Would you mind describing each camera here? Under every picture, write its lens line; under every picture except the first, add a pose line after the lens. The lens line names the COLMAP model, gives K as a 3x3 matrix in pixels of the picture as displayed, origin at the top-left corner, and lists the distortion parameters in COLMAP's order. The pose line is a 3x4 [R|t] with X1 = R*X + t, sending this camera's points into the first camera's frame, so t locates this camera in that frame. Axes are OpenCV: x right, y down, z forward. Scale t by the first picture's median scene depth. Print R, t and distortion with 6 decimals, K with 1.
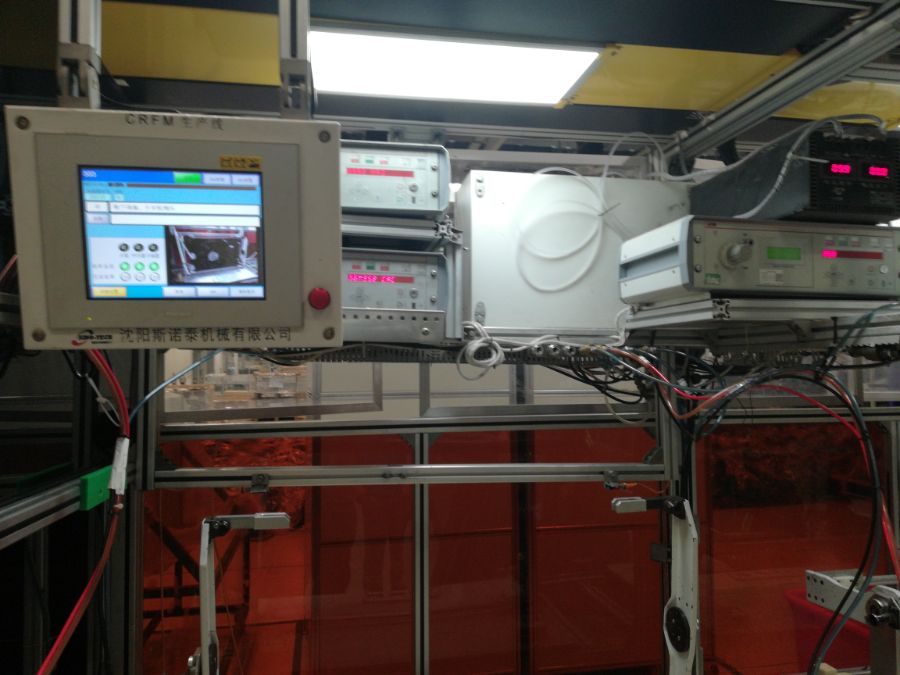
lens RADIAL K [[688.9, 0, 450.0], [0, 688.9, 337.5], [0, 0, 1]] dist [0.102293, -0.232662]
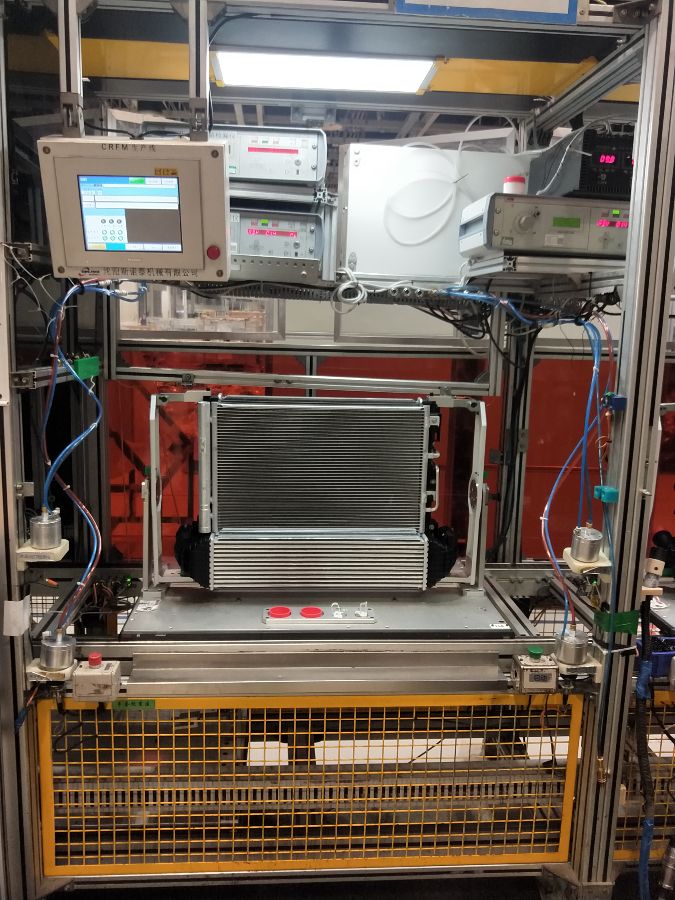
lens RADIAL K [[821.1, 0, 337.5], [0, 821.1, 450.0], [0, 0, 1]] dist [0.007184, -0.149762]
pose [[0.993654, 0.049044, -0.101229, 0.205048], [-0.028131, 0.979694, 0.198516, 0.006653], [0.108910, -0.194409, 0.974856, -0.608598]]
